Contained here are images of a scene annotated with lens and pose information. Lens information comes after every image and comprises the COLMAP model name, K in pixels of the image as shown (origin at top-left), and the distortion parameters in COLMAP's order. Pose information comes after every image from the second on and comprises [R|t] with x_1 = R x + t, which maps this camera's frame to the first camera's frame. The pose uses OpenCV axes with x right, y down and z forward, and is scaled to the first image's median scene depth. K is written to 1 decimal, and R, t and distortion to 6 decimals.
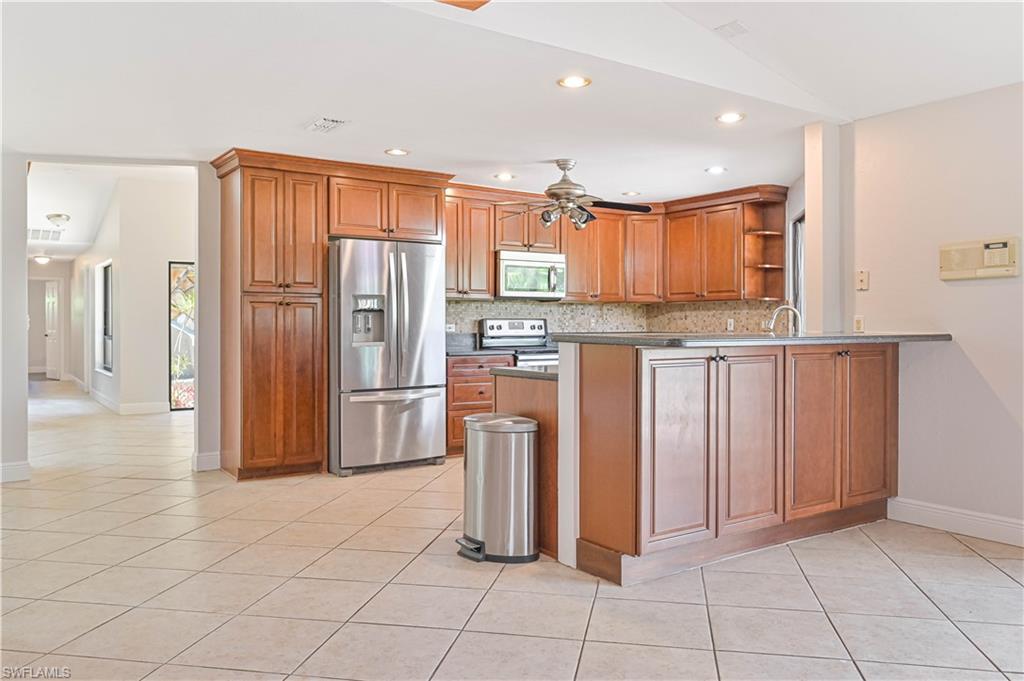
lens RADIAL K [[773.0, 0, 523.4], [0, 773.0, 336.0], [0, 0, 1]] dist [-0.012337, 0.011366]
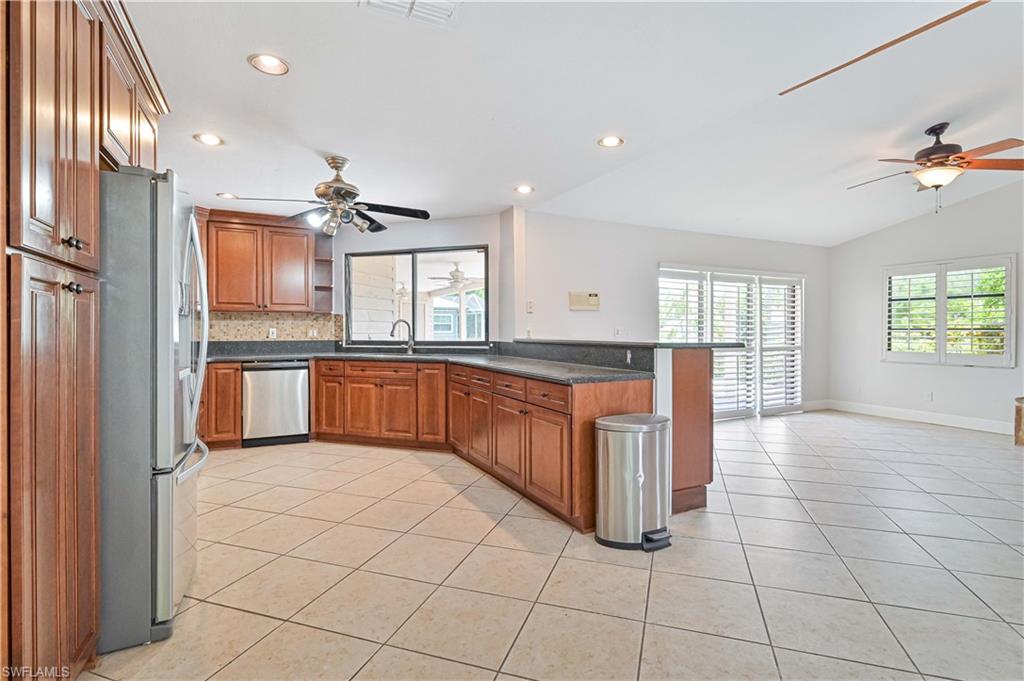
lens RADIAL K [[490.9, 0, 513.1], [0, 490.9, 333.2], [0, 0, 1]] dist [0.000454, 0.001523]
pose [[0.145081, -0.005417, 0.989405, -0.508213], [0.015179, 0.999880, 0.003249, -0.015135], [-0.989303, 0.014547, 0.145146, 0.707673]]
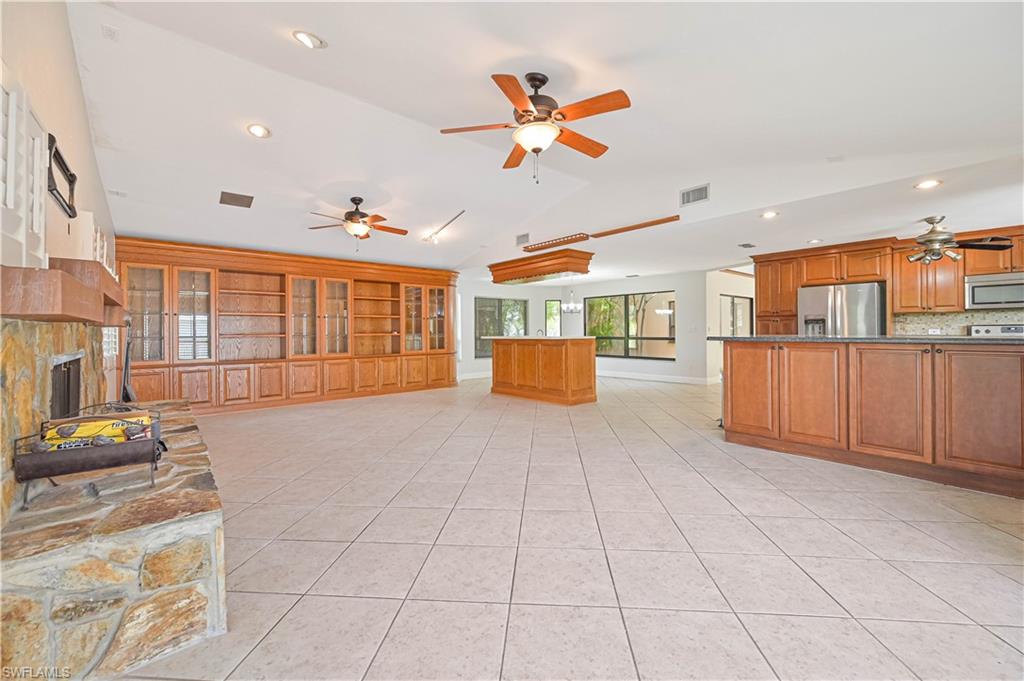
lens RADIAL K [[406.7, 0, 503.3], [0, 406.7, 326.9], [0, 0, 1]] dist [0.000506, 0.000091]
pose [[0.088762, -0.010191, -0.996001, 0.749925], [-0.011005, 0.999877, -0.011212, -0.002181], [0.995992, 0.011956, 0.088639, 0.124198]]
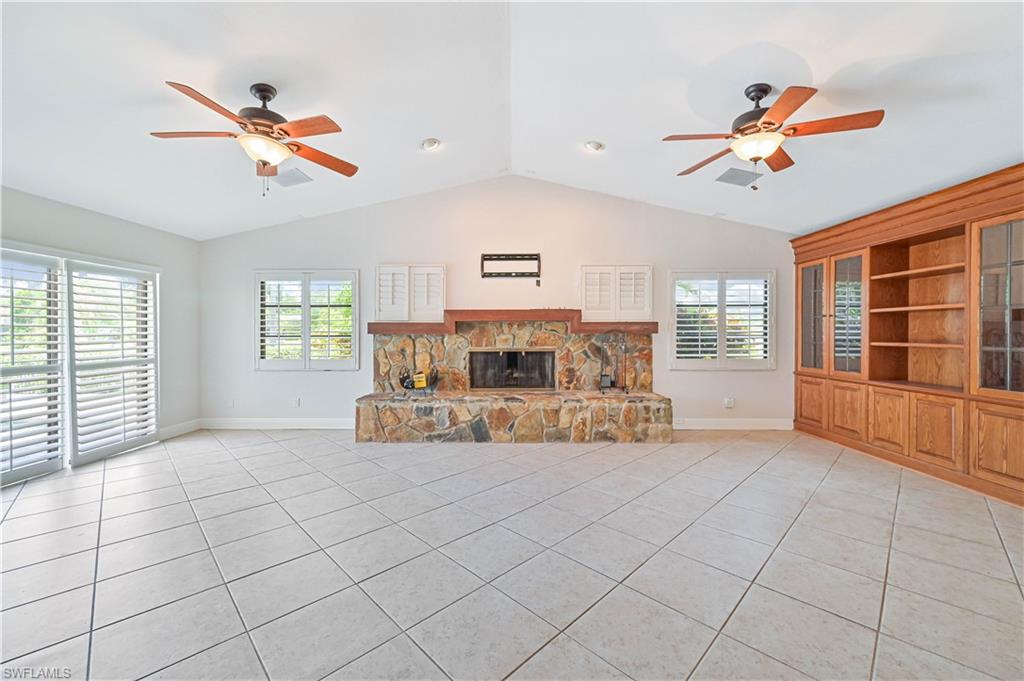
lens RADIAL K [[406.7, 0, 515.8], [0, 406.7, 334.9], [0, 0, 1]] dist [0.000506, 0.000091]
pose [[-0.821201, 0.000602, 0.570639, -0.229615], [0.012833, 0.999766, 0.017414, -0.019205], [-0.570495, 0.021623, -0.821017, 0.430466]]
